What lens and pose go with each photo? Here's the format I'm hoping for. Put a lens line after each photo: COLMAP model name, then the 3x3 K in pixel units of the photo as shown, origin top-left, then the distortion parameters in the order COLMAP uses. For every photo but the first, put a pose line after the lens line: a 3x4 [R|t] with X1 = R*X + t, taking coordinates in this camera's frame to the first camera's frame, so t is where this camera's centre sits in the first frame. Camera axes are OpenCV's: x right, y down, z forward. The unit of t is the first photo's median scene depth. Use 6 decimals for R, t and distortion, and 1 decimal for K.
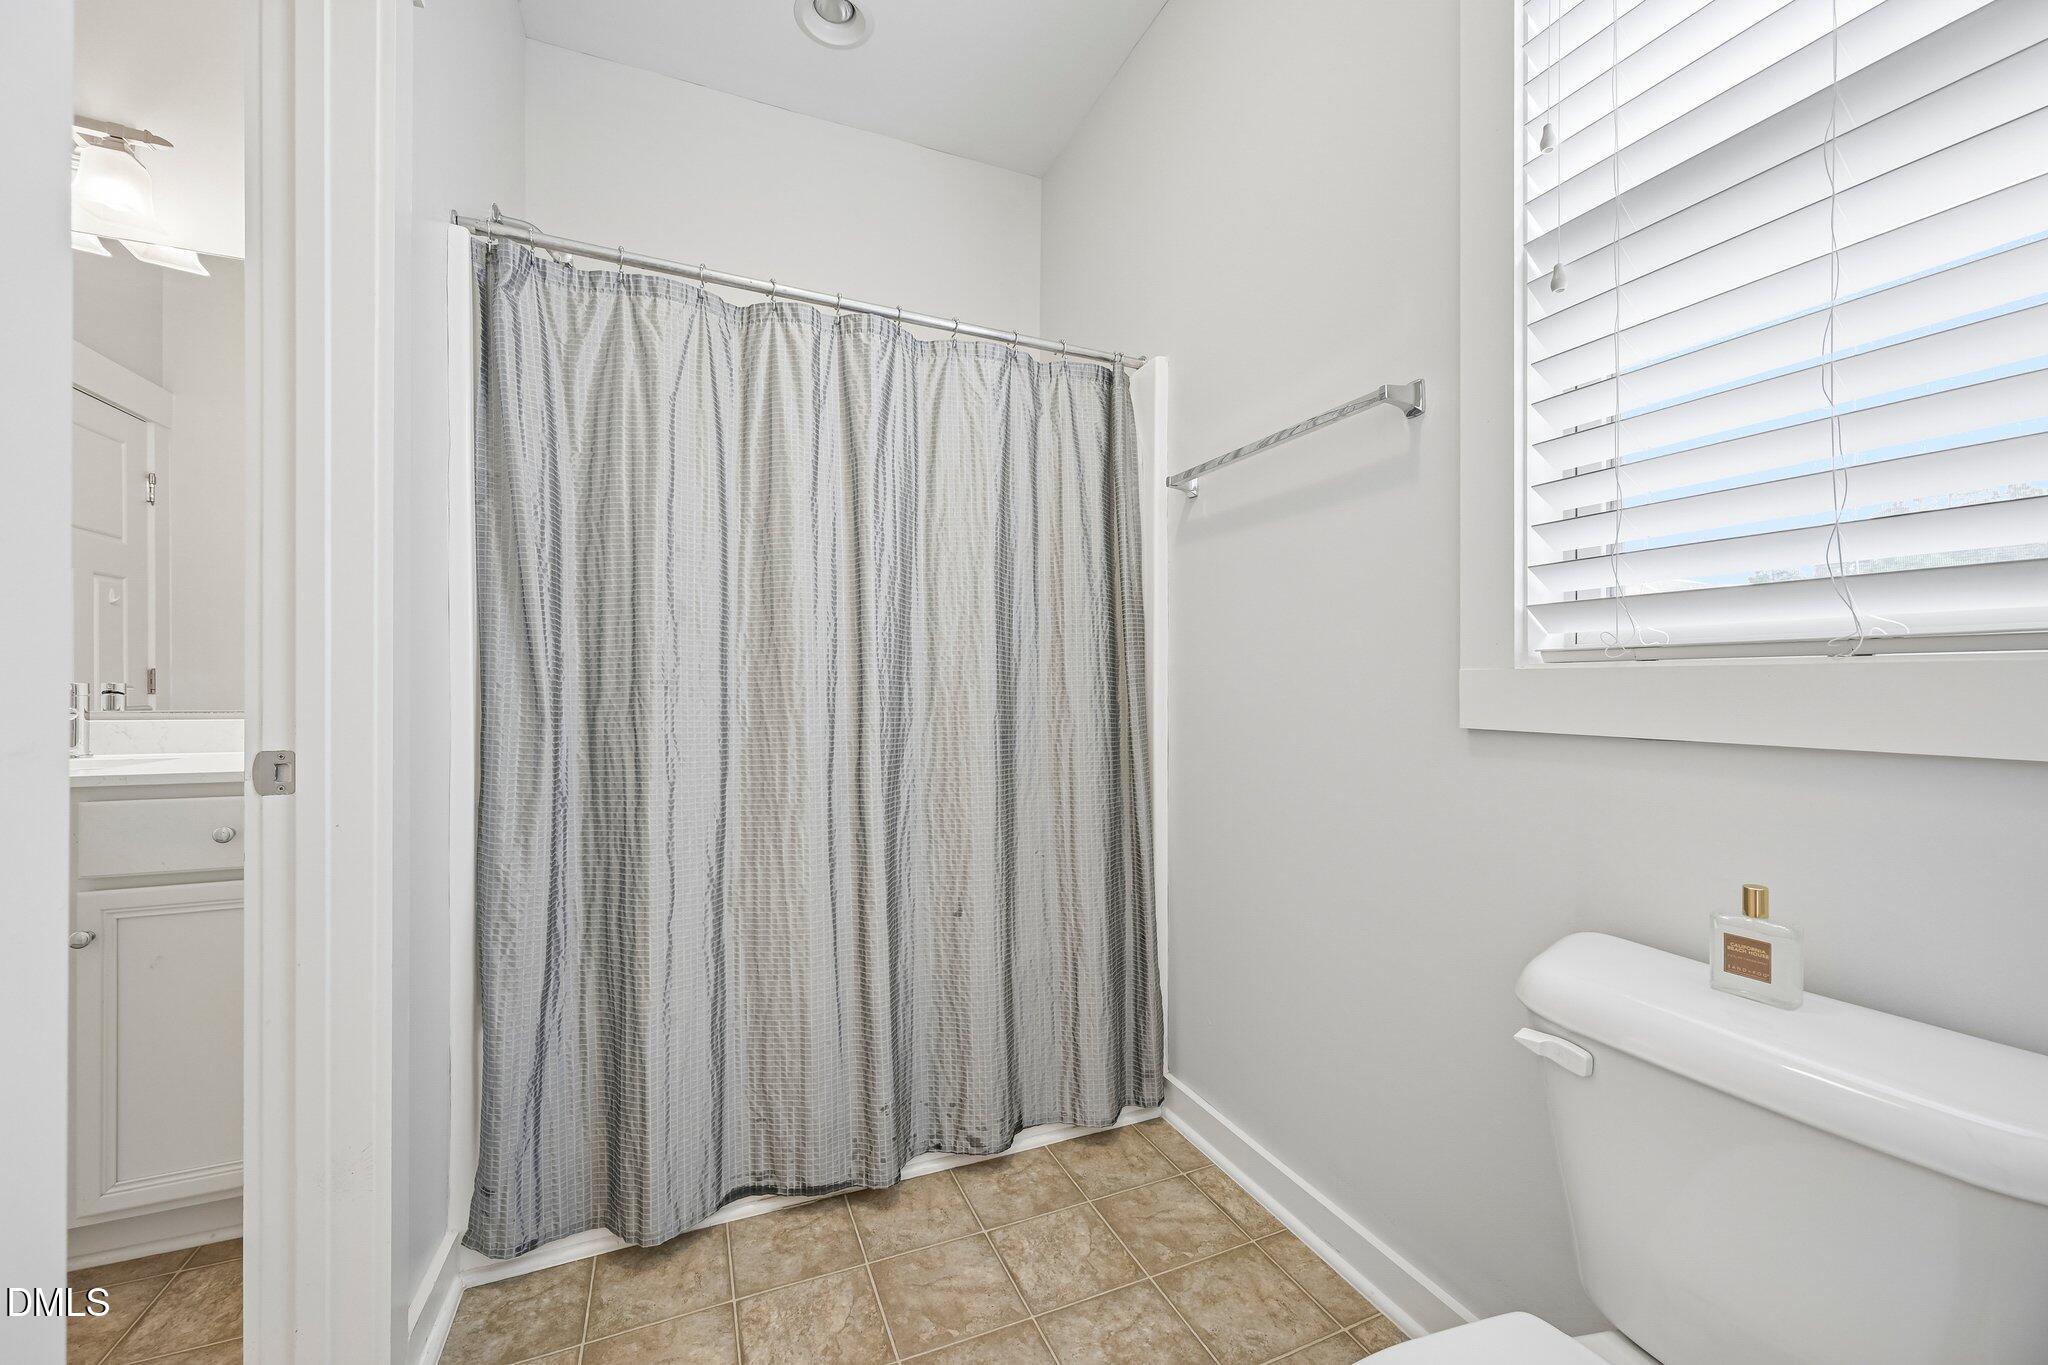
lens RADIAL K [[815.2, 0, 1032.9], [0, 815.2, 680.2], [0, 0, 1]] dist [0.023465, -0.000762]
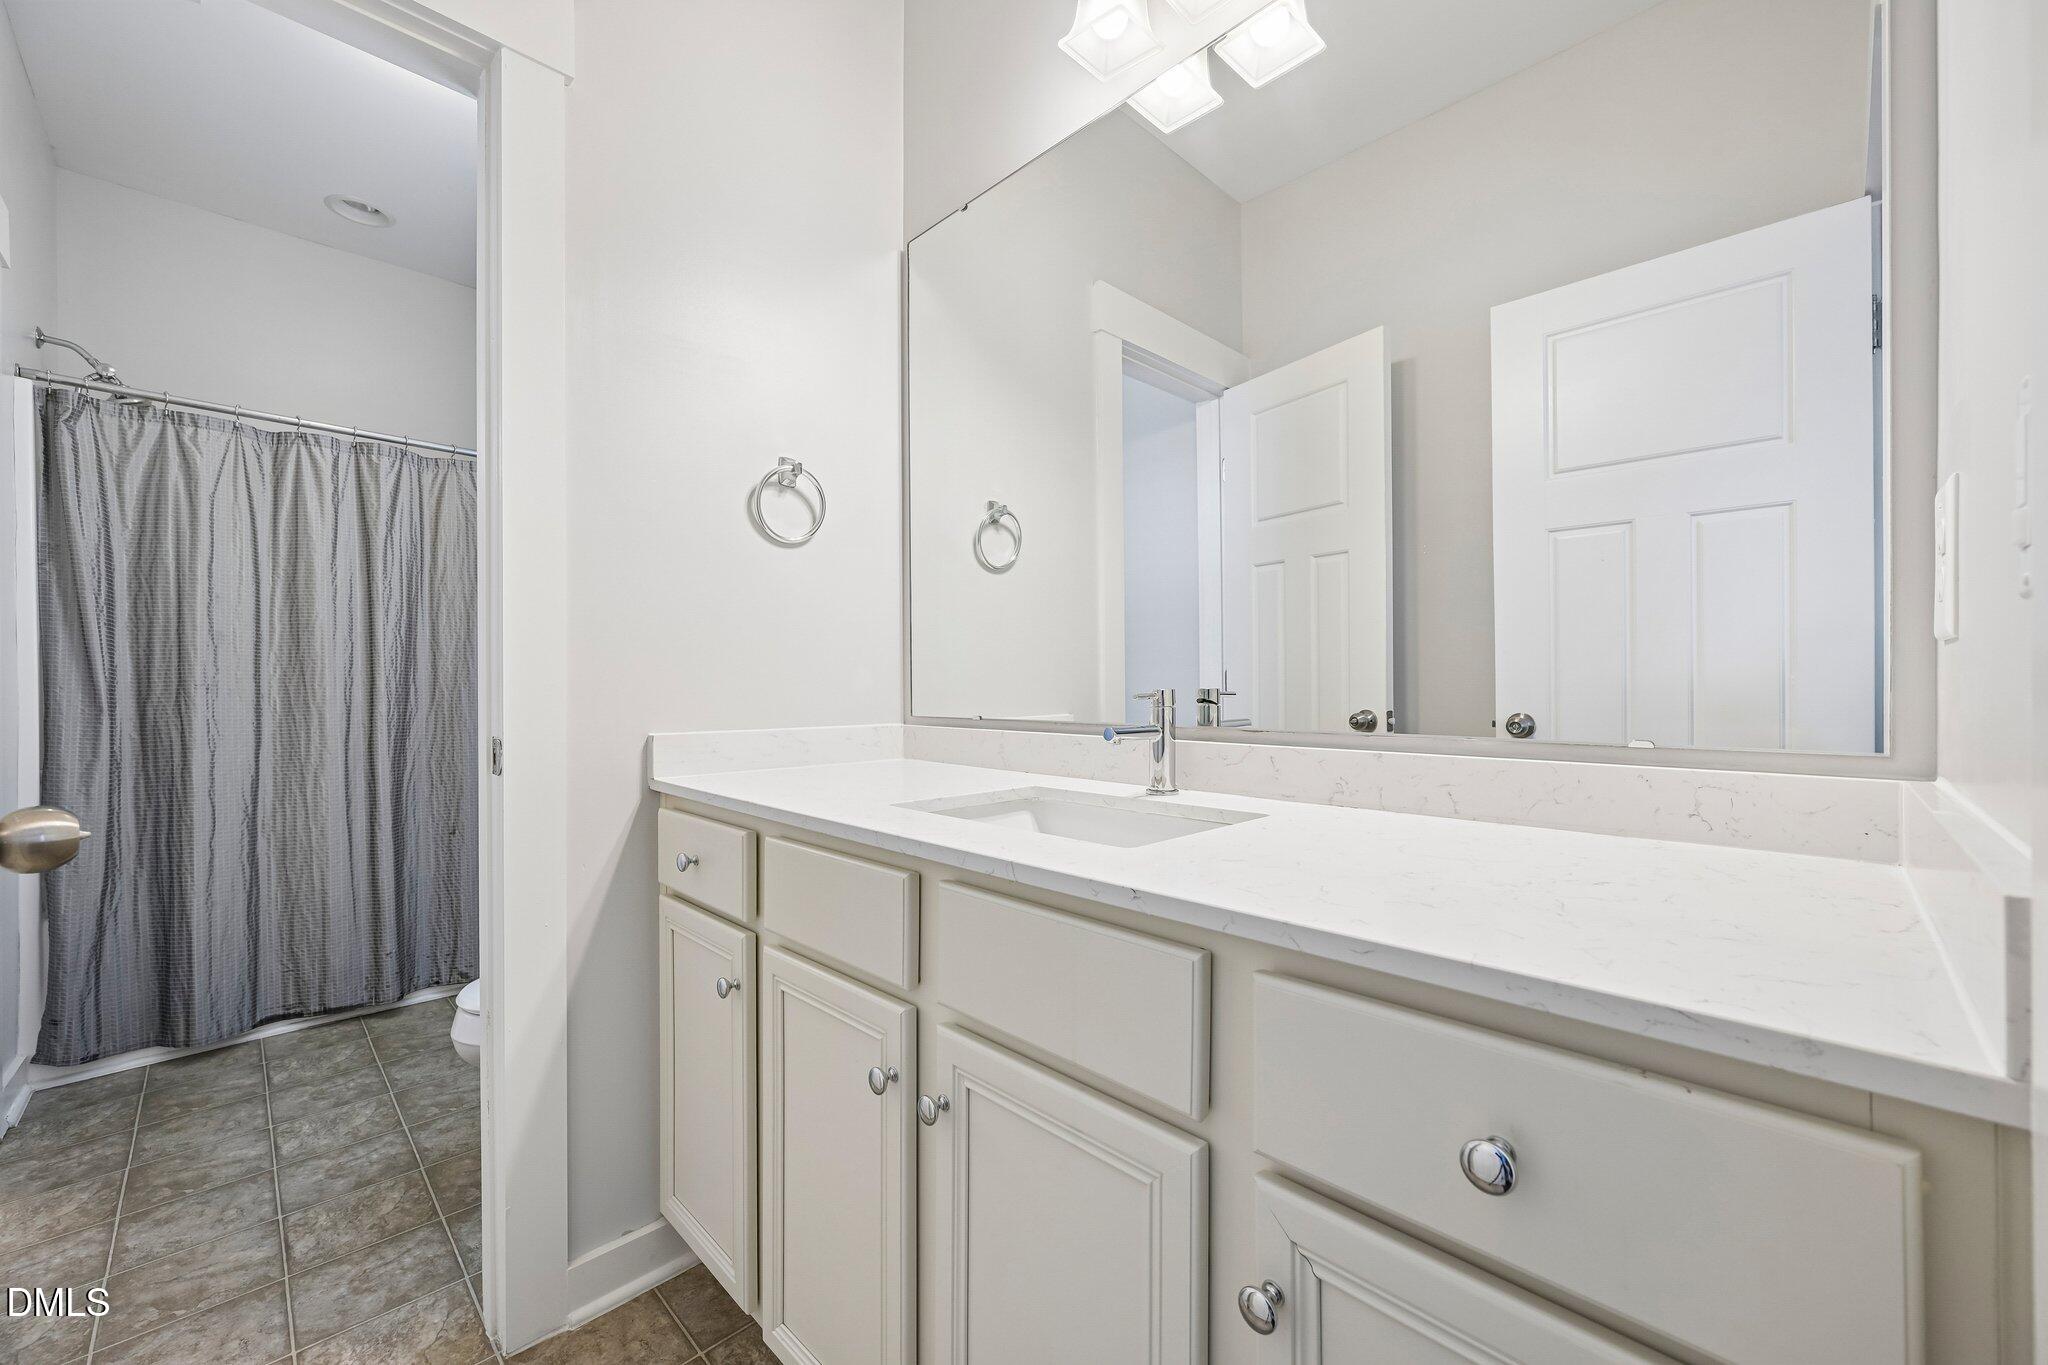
lens RADIAL K [[815.2, 0, 1007.1], [0, 815.2, 680.3], [0, 0, 1]] dist [0.023465, -0.000762]
pose [[0.938800, -0.003538, 0.344443, 0.393698], [0.003170, 0.999994, 0.001632, -0.004000], [-0.344447, -0.000441, 0.938806, -0.916028]]
